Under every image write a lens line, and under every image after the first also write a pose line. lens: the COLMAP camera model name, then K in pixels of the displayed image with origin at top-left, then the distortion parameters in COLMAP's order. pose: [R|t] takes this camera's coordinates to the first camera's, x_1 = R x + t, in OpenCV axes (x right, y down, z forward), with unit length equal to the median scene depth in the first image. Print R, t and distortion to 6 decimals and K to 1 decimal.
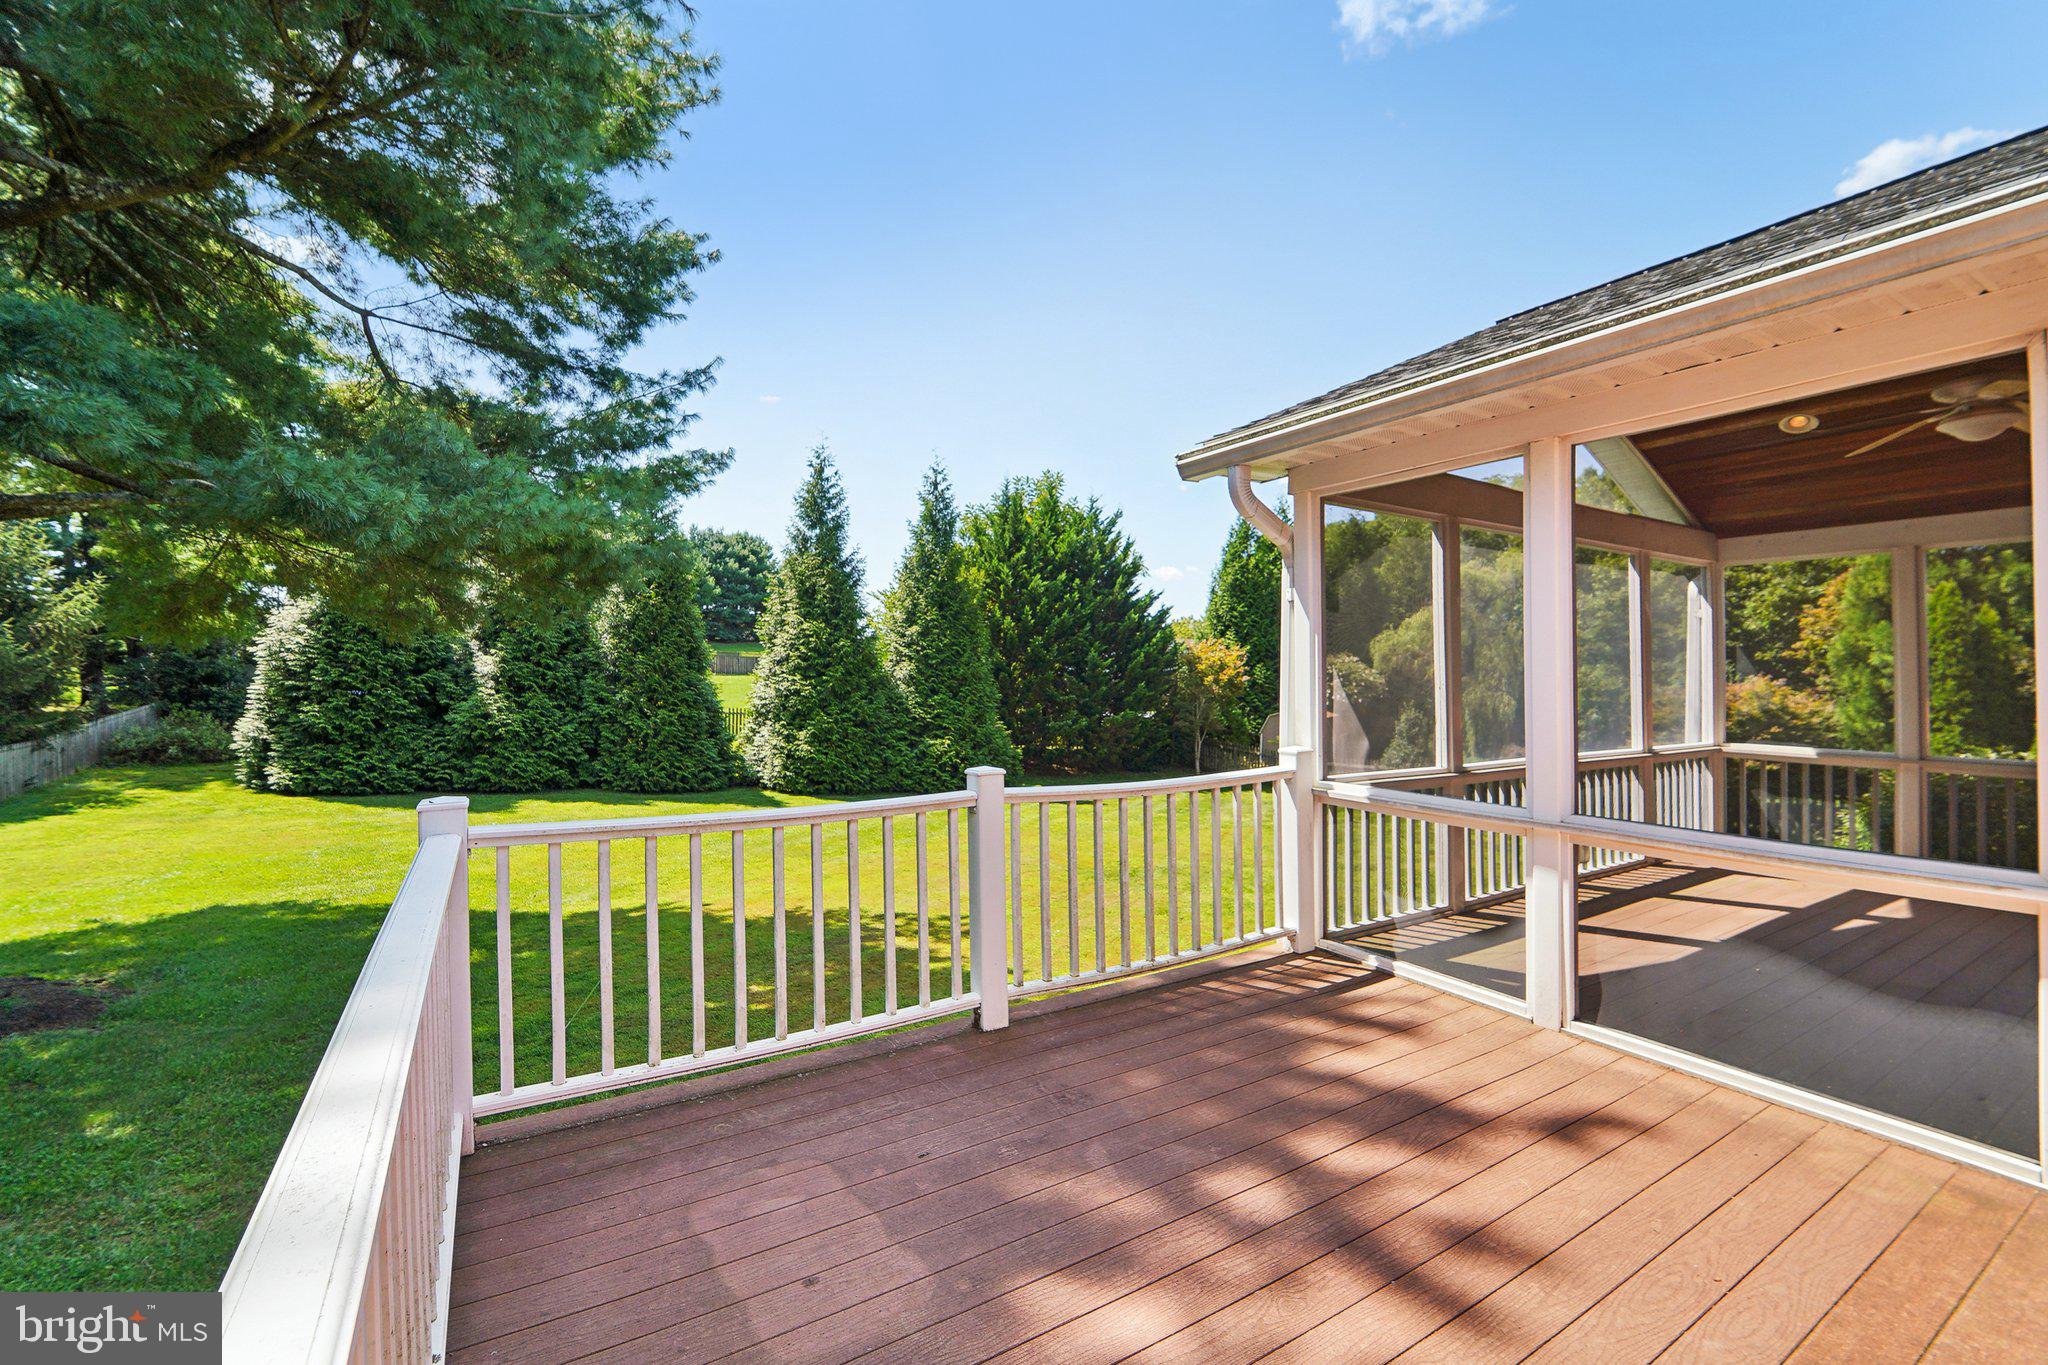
lens RADIAL K [[845.8, 0, 1013.8], [0, 845.8, 664.3], [0, 0, 1]] dist [-0.001987, -0.000572]
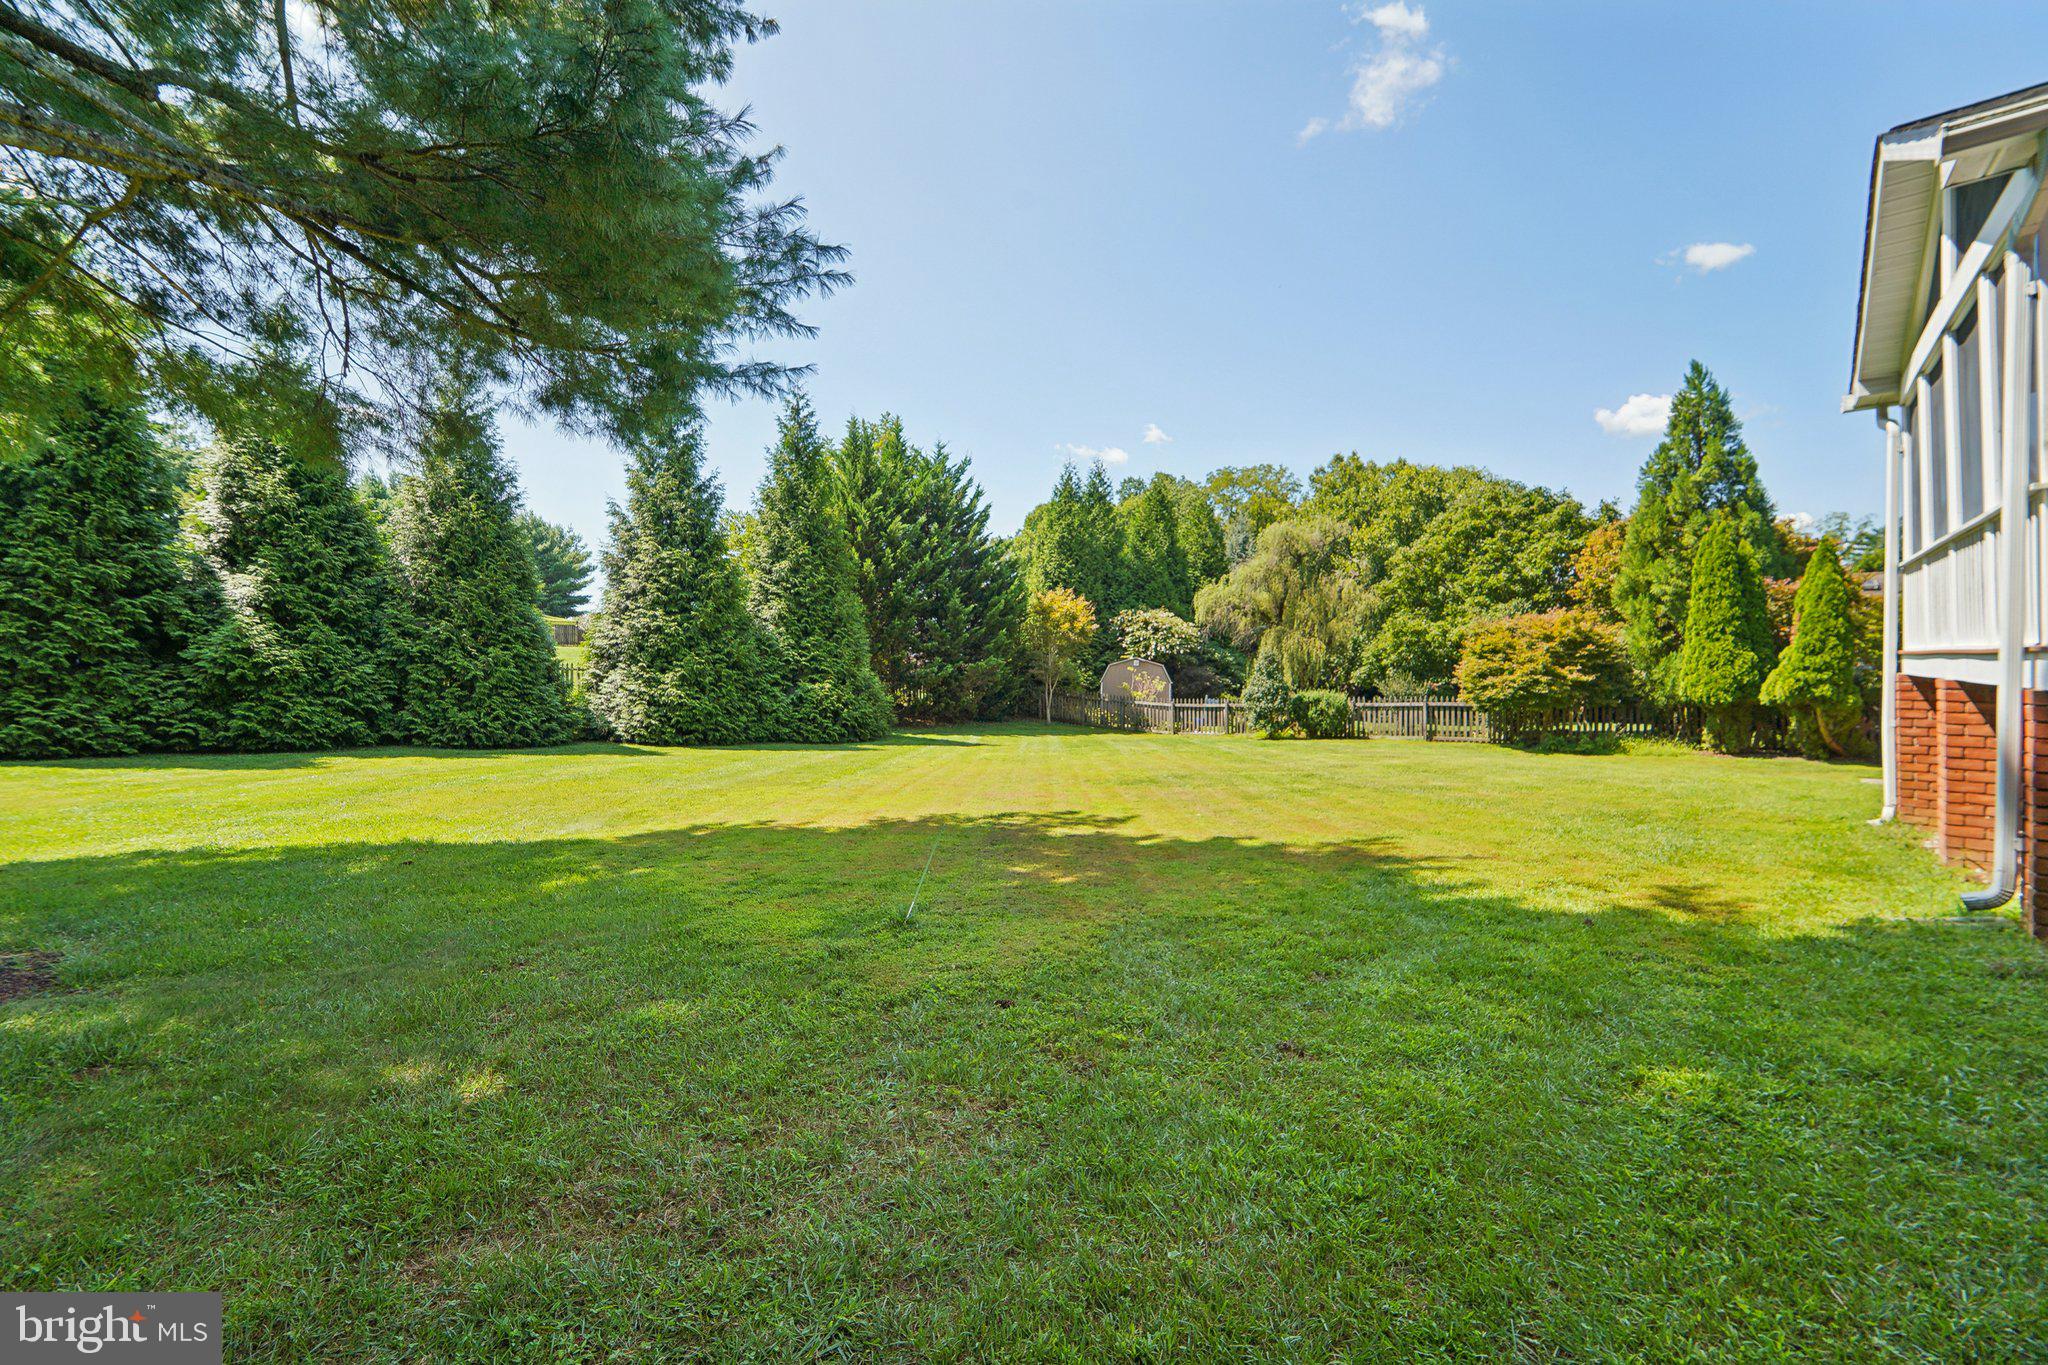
lens RADIAL K [[845.8, 0, 1013.8], [0, 845.8, 664.3], [0, 0, 1]] dist [-0.001987, -0.000572]
pose [[0.956801, -0.009595, 0.290586, -0.163148], [0.002569, 0.999695, 0.024550, 0.049325], [-0.290733, -0.022743, 0.956534, 0.062151]]
